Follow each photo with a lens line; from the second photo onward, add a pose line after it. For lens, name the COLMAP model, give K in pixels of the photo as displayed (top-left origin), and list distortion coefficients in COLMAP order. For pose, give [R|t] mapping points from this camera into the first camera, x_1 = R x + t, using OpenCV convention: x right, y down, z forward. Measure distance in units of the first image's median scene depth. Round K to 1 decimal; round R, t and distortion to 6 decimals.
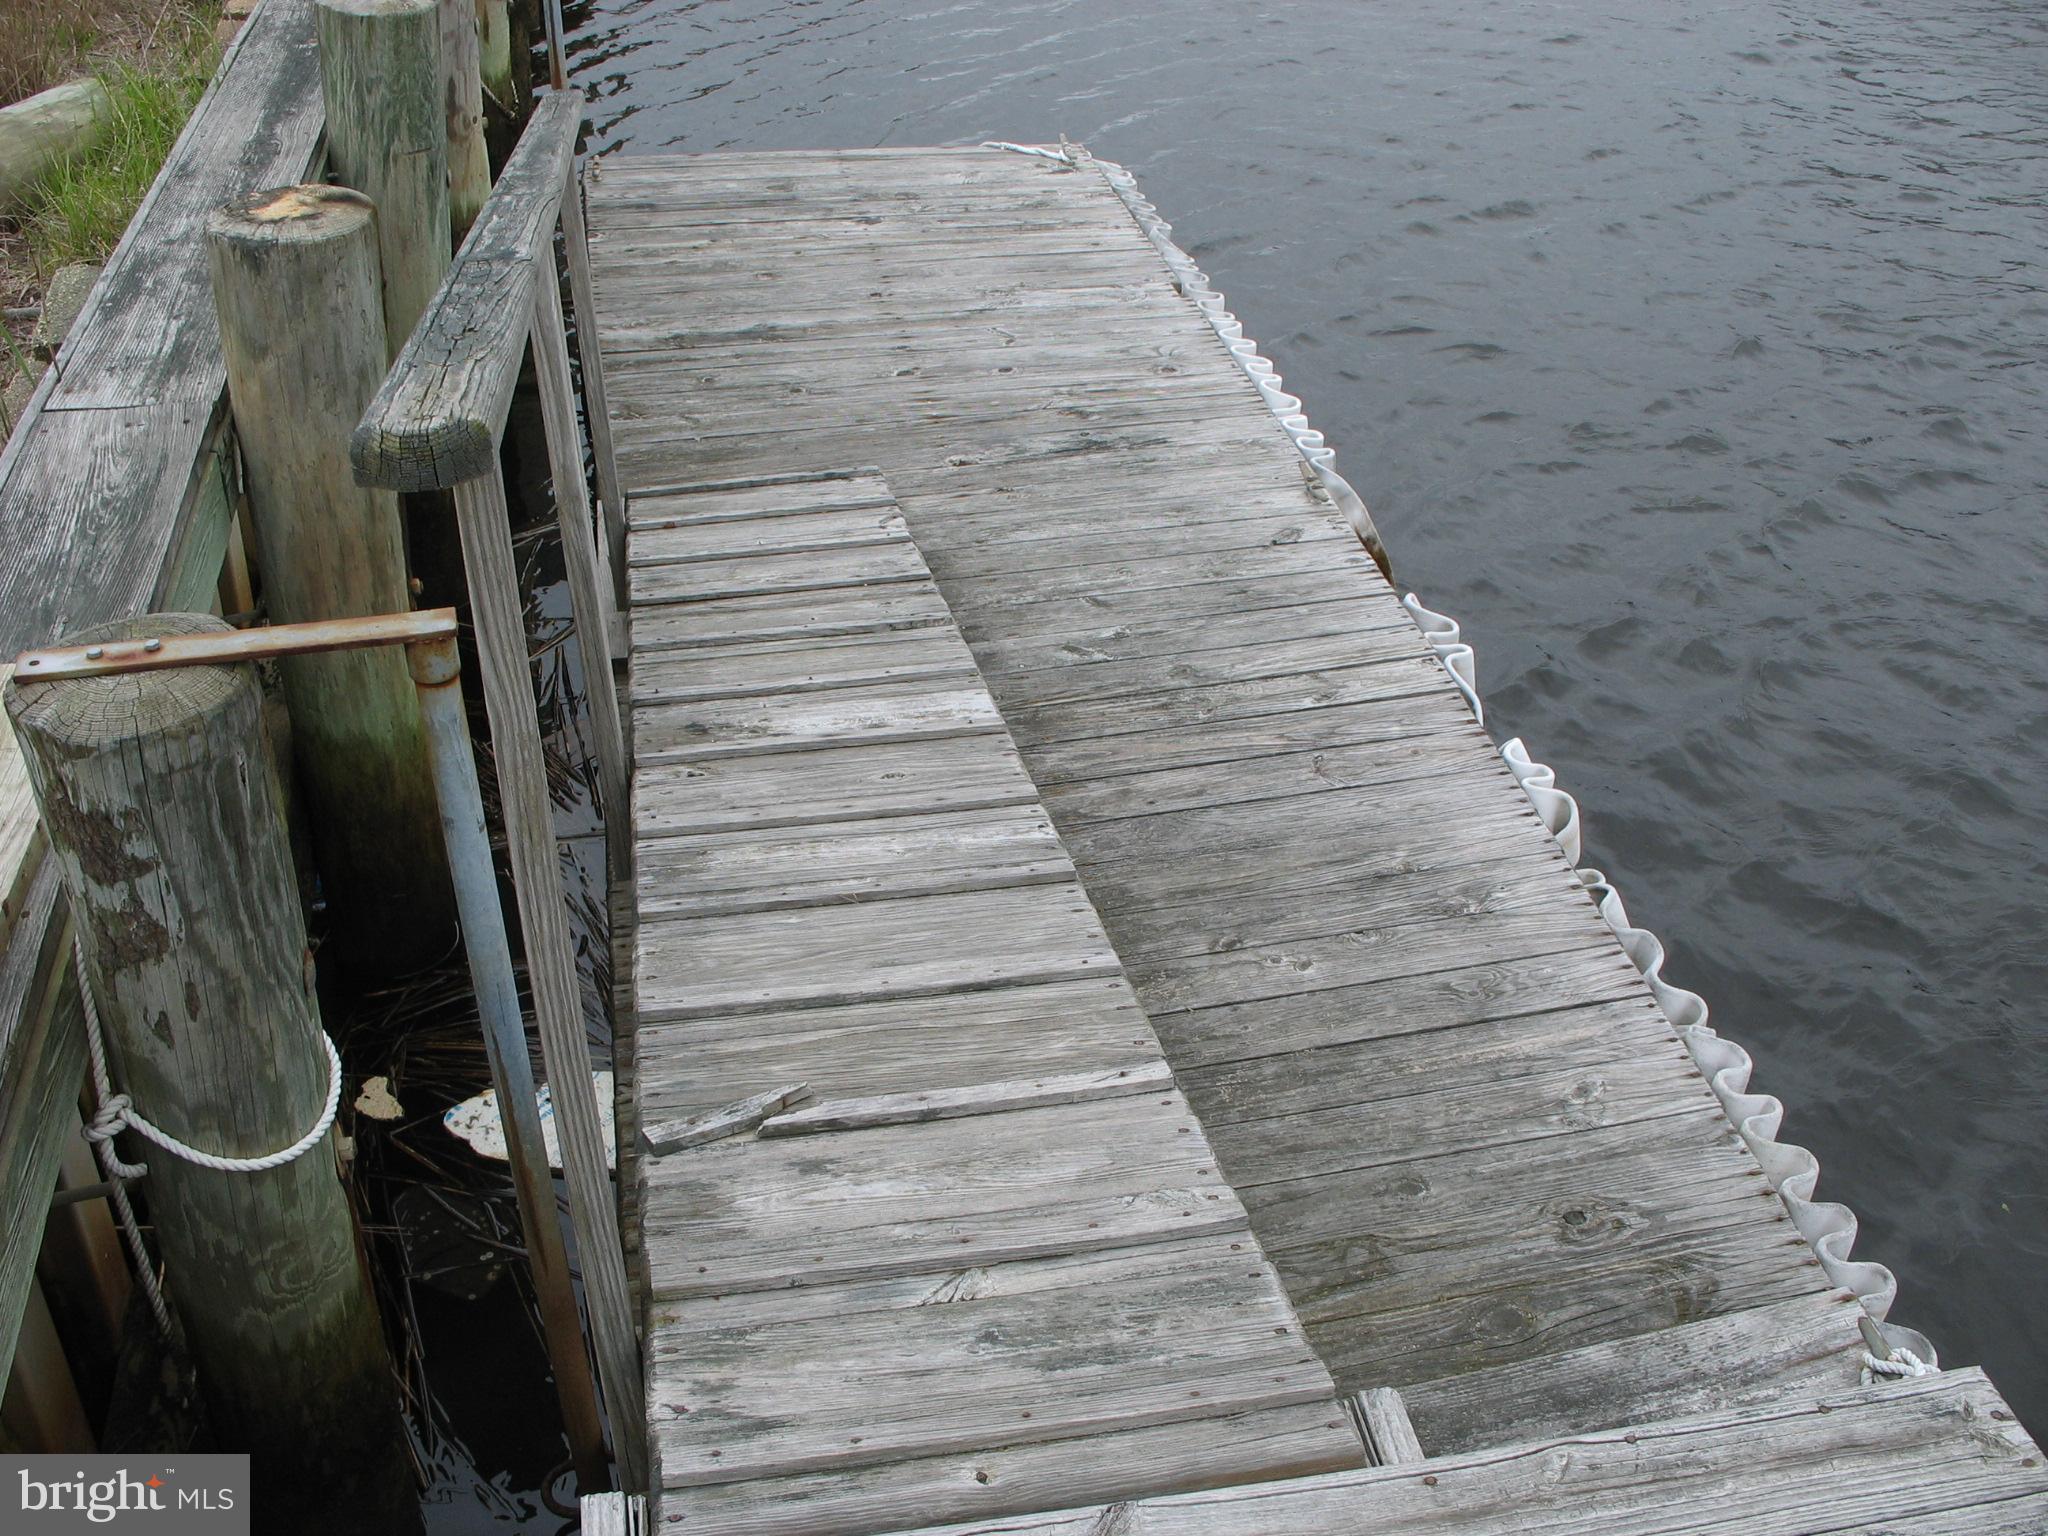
lens RADIAL K [[2107.5, 0, 1027.7], [0, 2107.5, 824.2], [0, 0, 1]] dist [-0.186635, 0.198882]
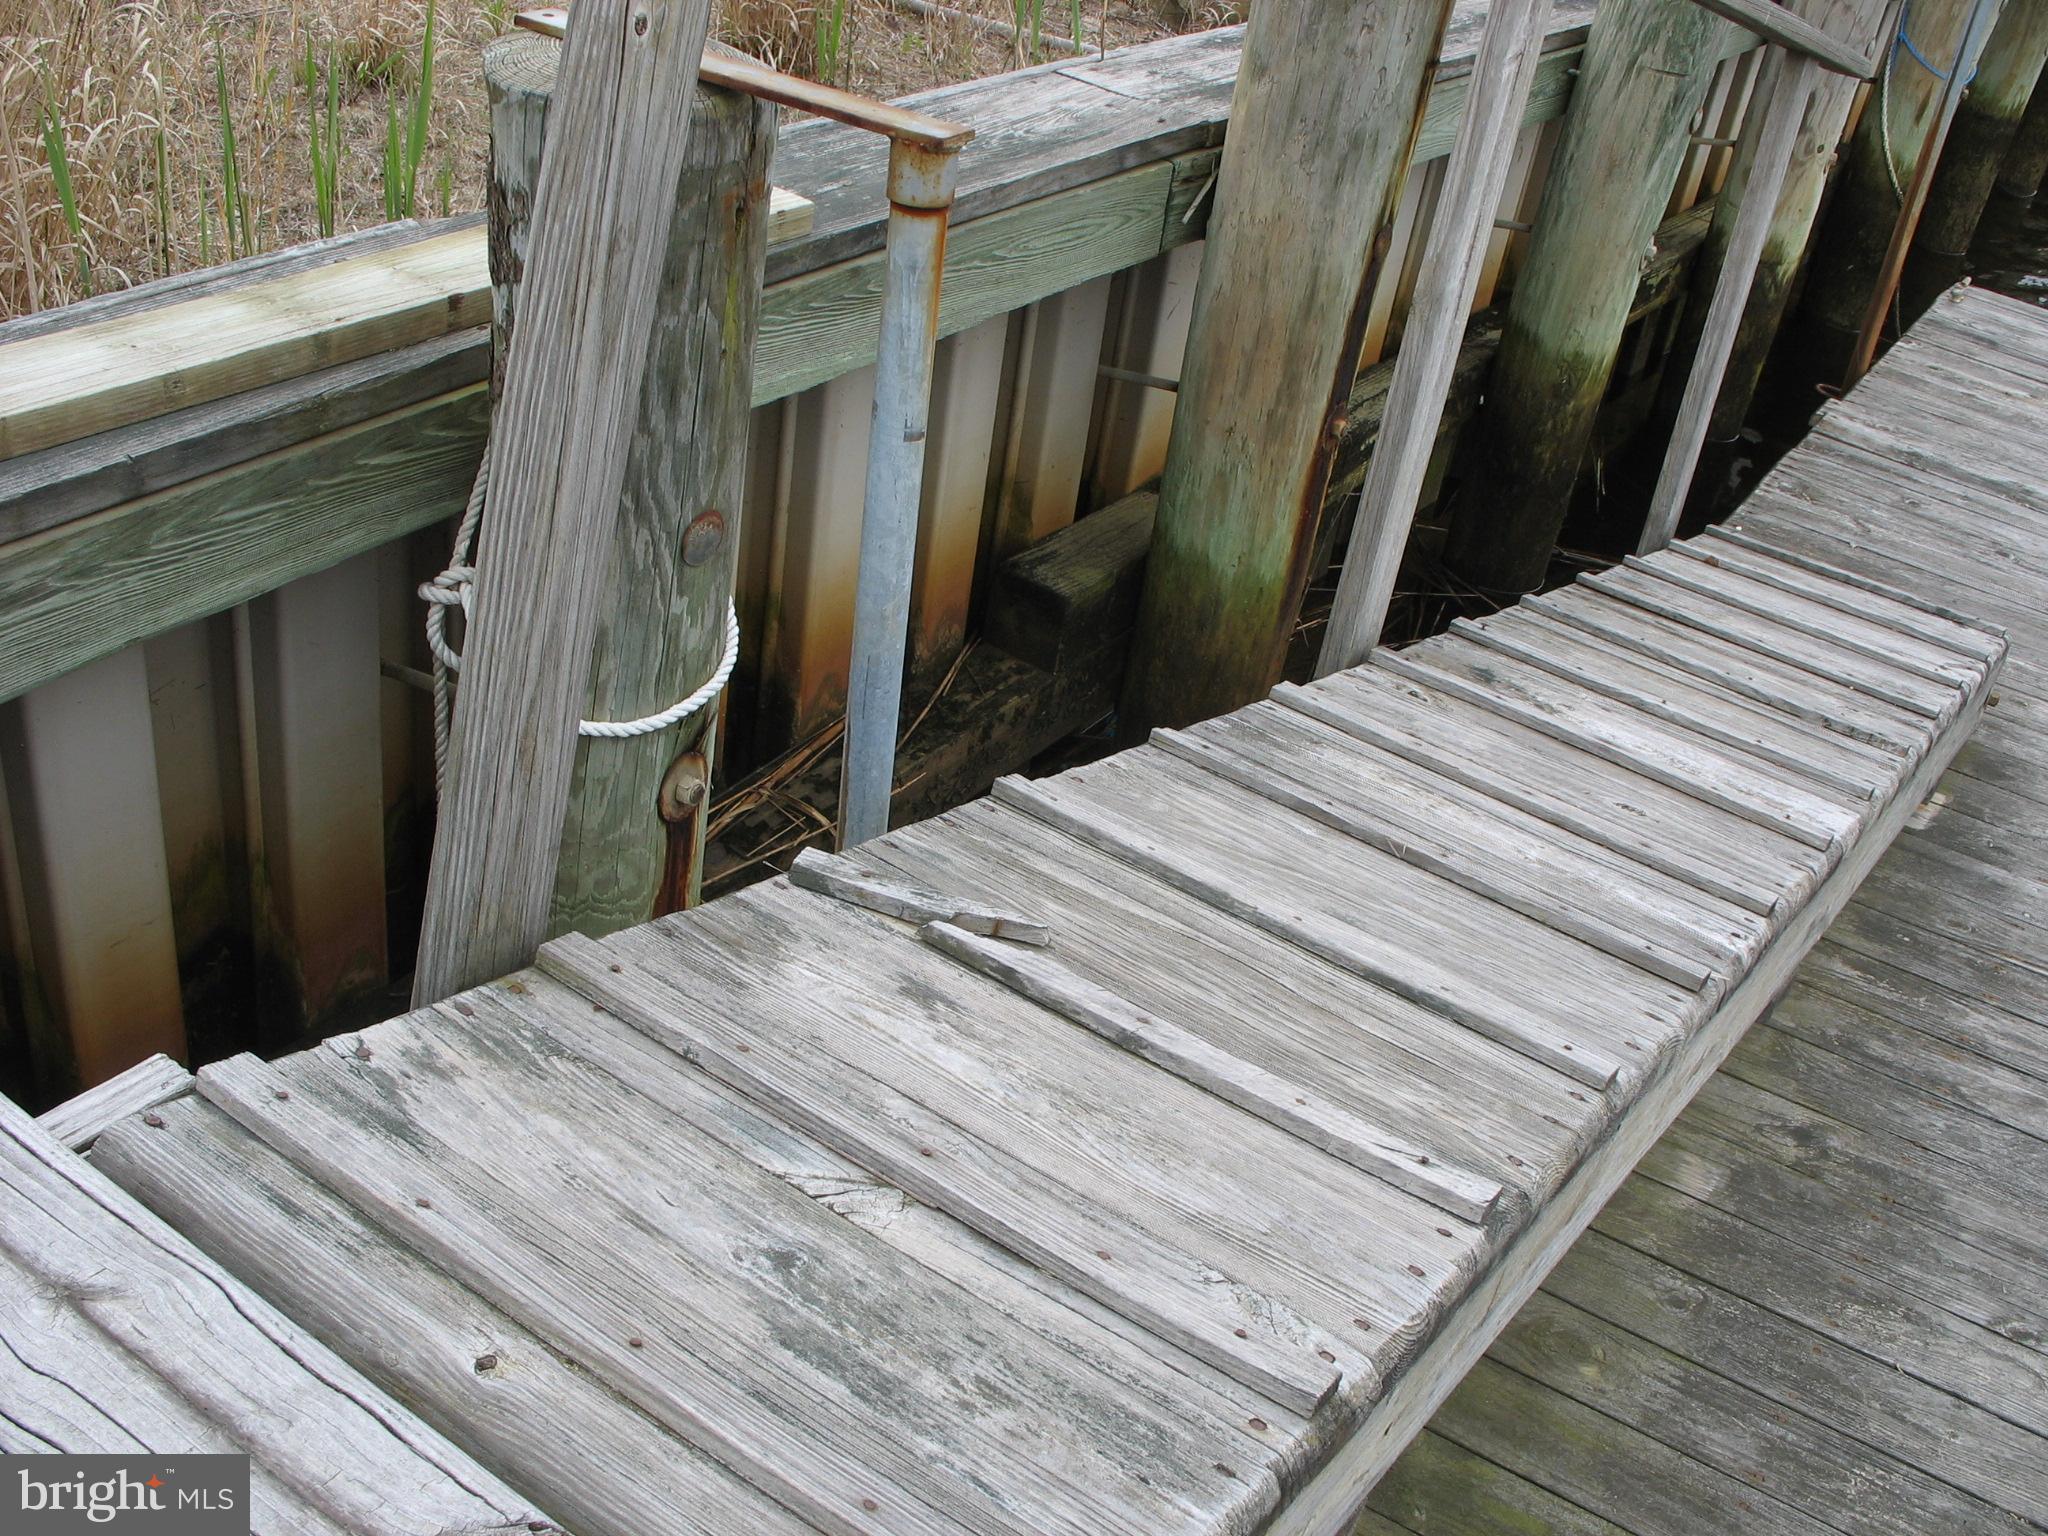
lens RADIAL K [[2107.5, 0, 1027.7], [0, 2107.5, 824.2], [0, 0, 1]] dist [-0.186635, 0.198882]
pose [[0.706474, 0.449642, -0.546551, 0.231254], [-0.499272, 0.863972, 0.065420, 0.048586], [0.501620, 0.226660, 0.834867, 0.386003]]
